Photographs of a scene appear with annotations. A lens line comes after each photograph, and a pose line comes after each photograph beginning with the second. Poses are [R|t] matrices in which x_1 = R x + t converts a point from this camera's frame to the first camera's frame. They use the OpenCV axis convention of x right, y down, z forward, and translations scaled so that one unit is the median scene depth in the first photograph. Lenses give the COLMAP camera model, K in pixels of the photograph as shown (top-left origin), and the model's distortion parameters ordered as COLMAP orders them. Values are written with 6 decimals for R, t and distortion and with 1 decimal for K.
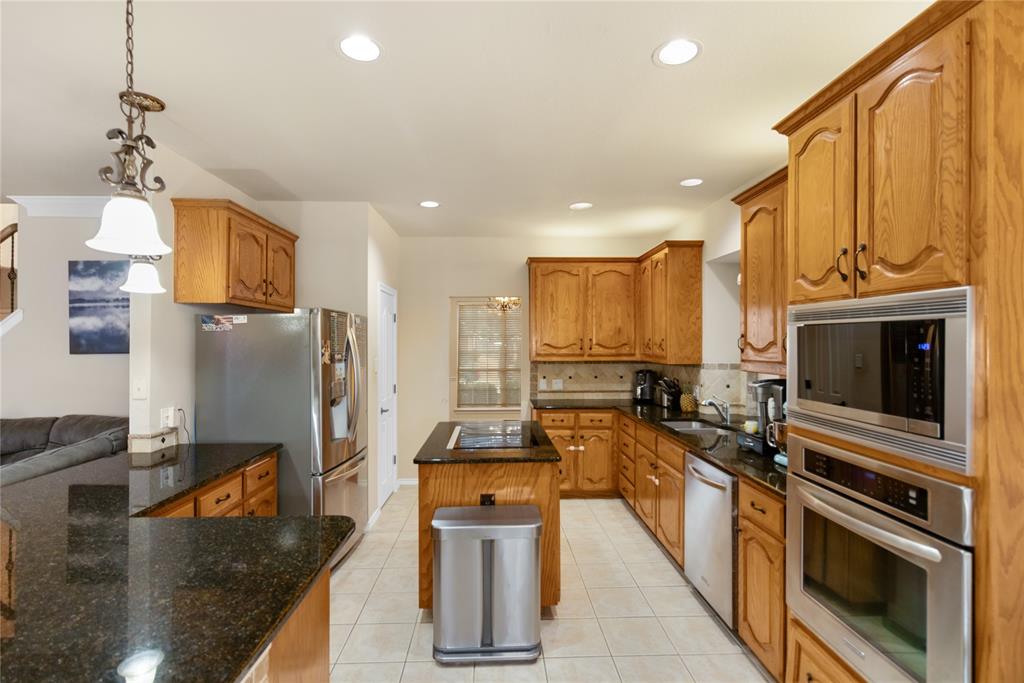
lens RADIAL K [[486.5, 0, 508.5], [0, 486.5, 339.1], [0, 0, 1]] dist [0.000714, 0.000396]
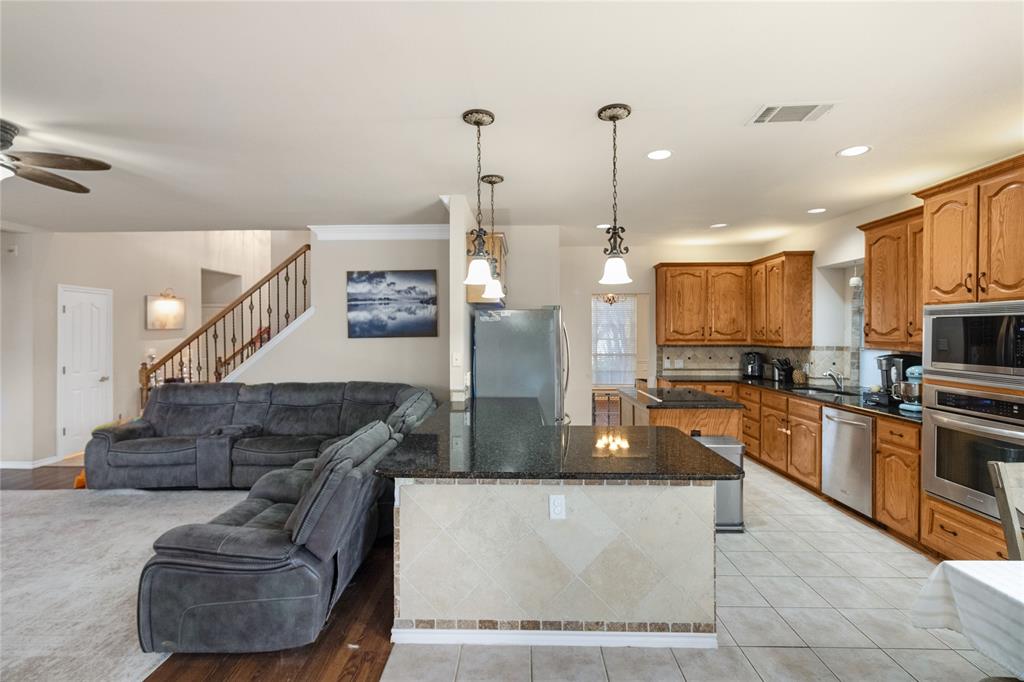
lens RADIAL K [[477.5, 0, 506.3], [0, 477.5, 332.7], [0, 0, 1]] dist [0.002113, 0.000545]
pose [[0.997976, 0.000171, -0.063597, -0.480338], [0.000352, 0.999966, 0.008212, 0.005917], [0.063597, -0.008218, 0.997942, -0.457937]]
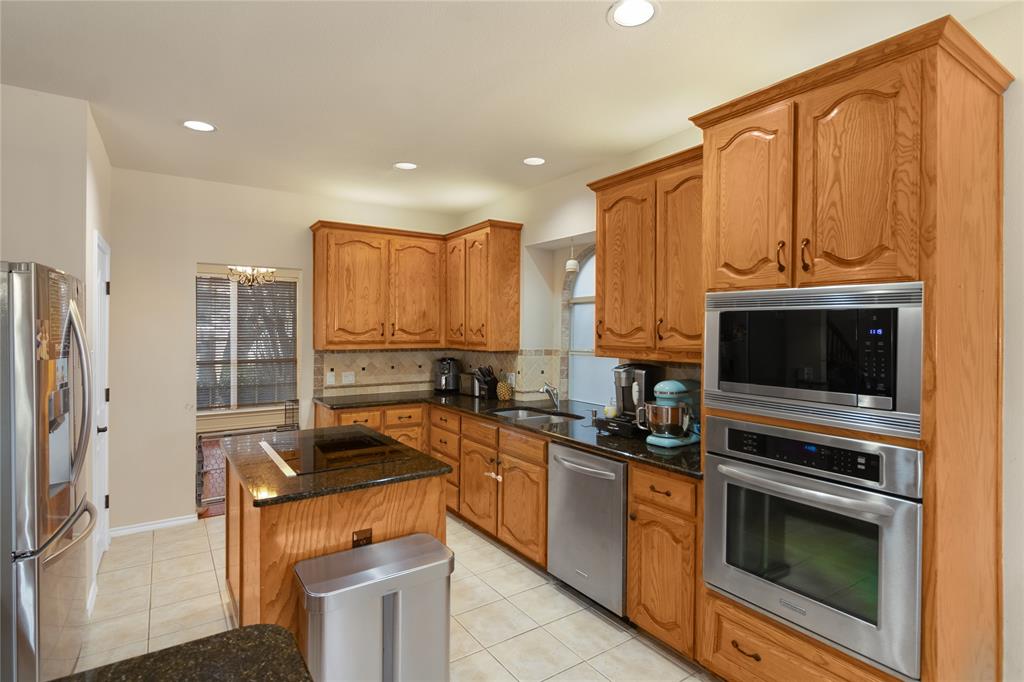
lens RADIAL K [[516.1, 0, 510.1], [0, 516.1, 328.7], [0, 0, 1]] dist [0.001846, -0.000480]
pose [[0.846573, 0.006544, 0.532233, -0.245872], [-0.010181, 0.999941, 0.003899, 0.005465], [-0.532176, -0.008720, 0.846589, 0.194619]]
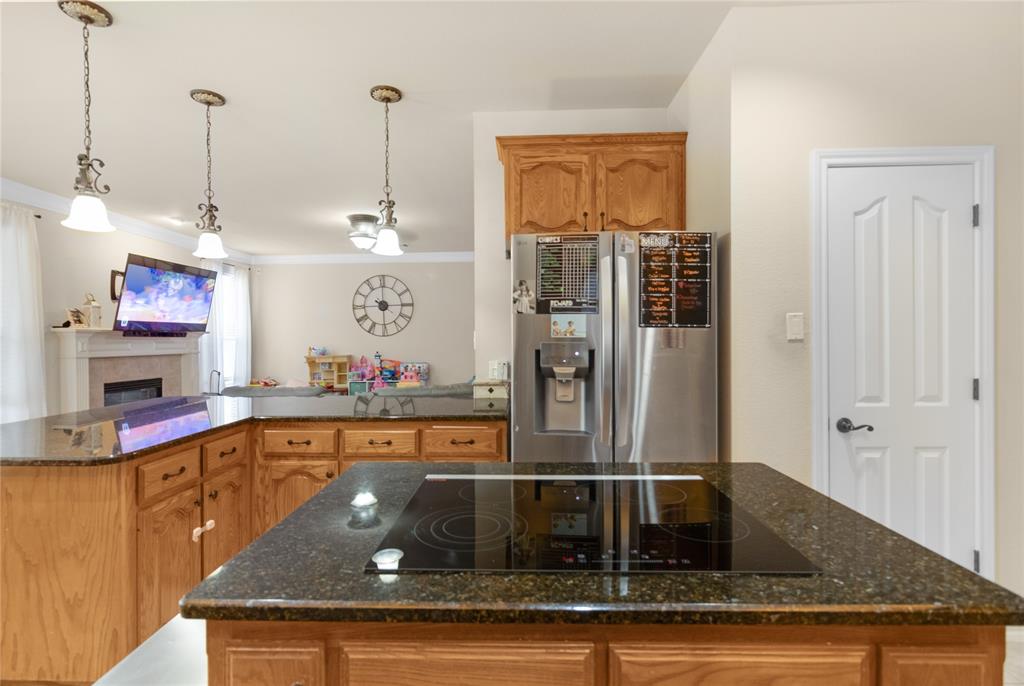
lens RADIAL K [[482.0, 0, 510.1], [0, 482.0, 345.8], [0, 0, 1]] dist [-0.000659, 0.000192]
pose [[-0.066140, 0.020762, -0.997594, 0.333482], [0.019206, 0.999625, 0.019531, 0.087736], [0.997625, -0.017868, -0.066514, 1.089540]]
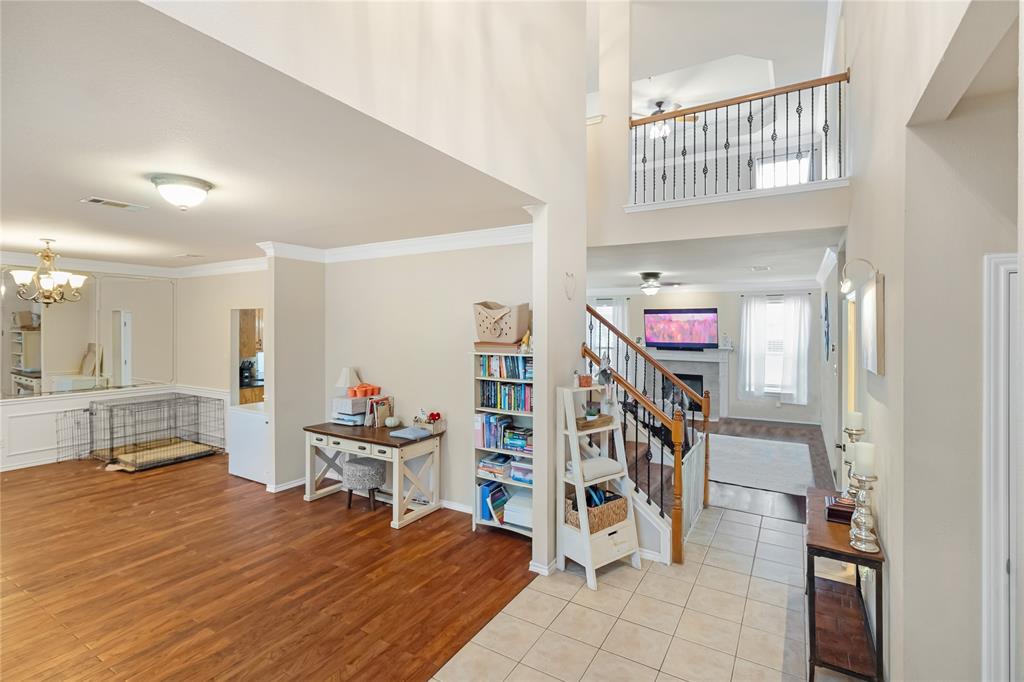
lens RADIAL K [[476.0, 0, 511.7], [0, 476.0, 327.8], [0, 0, 1]] dist [0.001586, 0.000122]
pose [[-0.841740, -0.000886, 0.539882, -2.347245], [-0.004680, 0.999973, -0.005654, -0.064214], [-0.539862, -0.007286, -0.841722, 3.068488]]
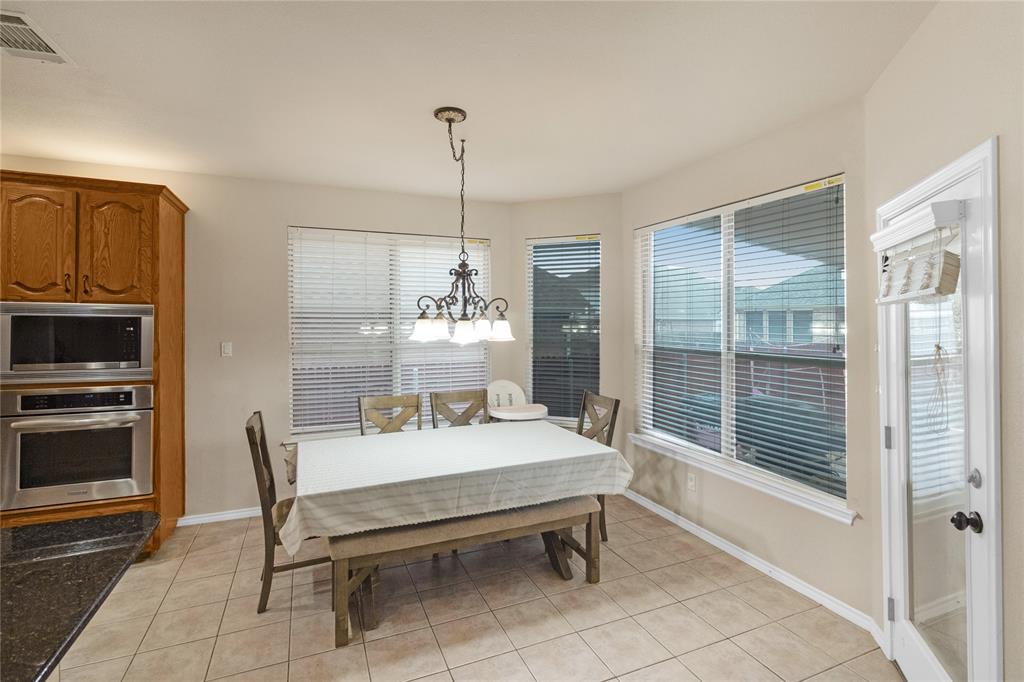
lens RADIAL K [[476.5, 0, 511.1], [0, 476.5, 319.5], [0, 0, 1]] dist [0.000374, 0.000107]
pose [[-0.360222, 0.003495, 0.932860, -0.853395], [-0.007070, 0.999954, -0.006476, -0.012118], [-0.932840, -0.008928, -0.360181, 0.065701]]
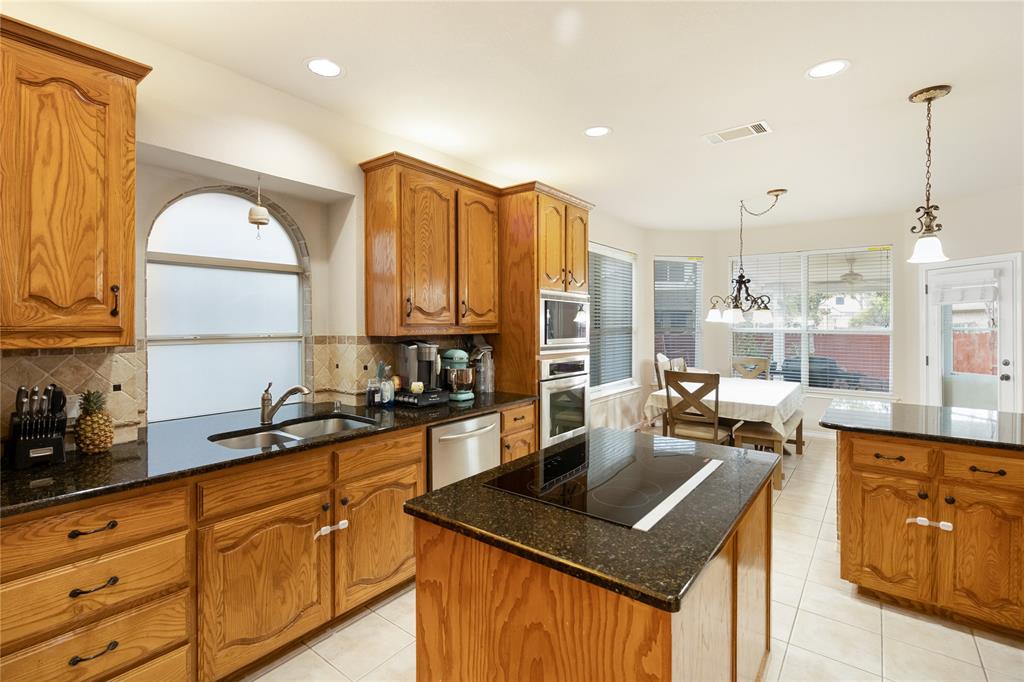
lens RADIAL K [[477.8, 0, 509.2], [0, 477.8, 324.3], [0, 0, 1]] dist [-0.000380, 0.000852]
pose [[-0.771024, -0.001112, 0.636805, -0.301722], [-0.005973, 0.999967, -0.005485, 0.047676], [-0.636778, -0.008033, -0.771005, 1.624523]]
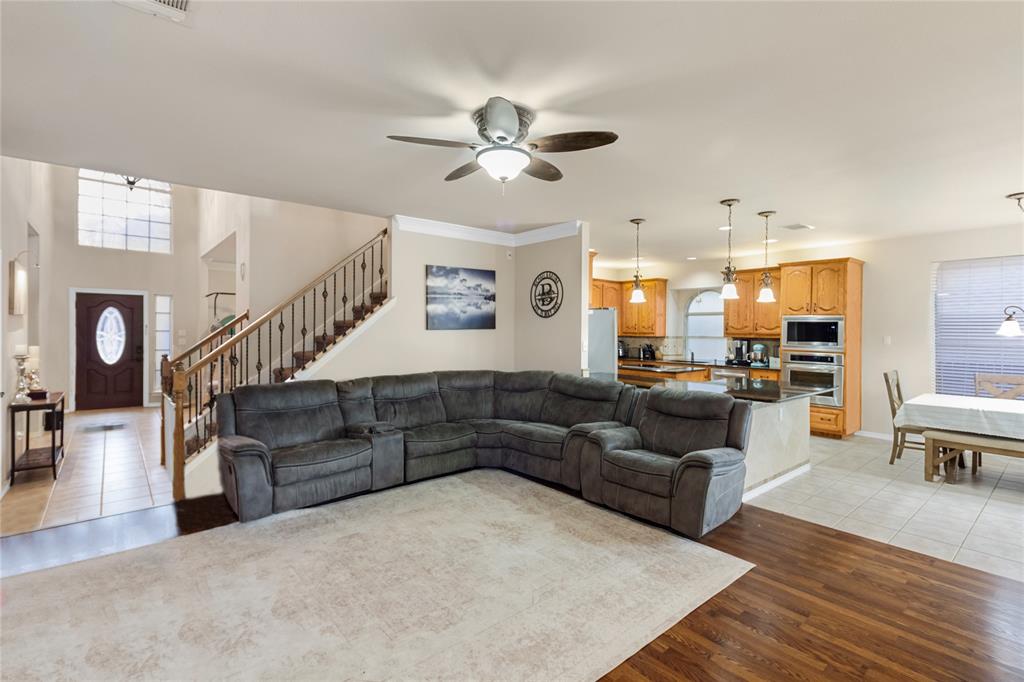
lens RADIAL K [[477.5, 0, 506.3], [0, 477.5, 332.7], [0, 0, 1]] dist [0.002113, 0.000545]
pose [[0.790506, 0.002357, 0.612450, -2.117757], [-0.013963, 0.999802, 0.014175, 0.021856], [-0.612296, -0.019757, 0.790382, -0.350168]]
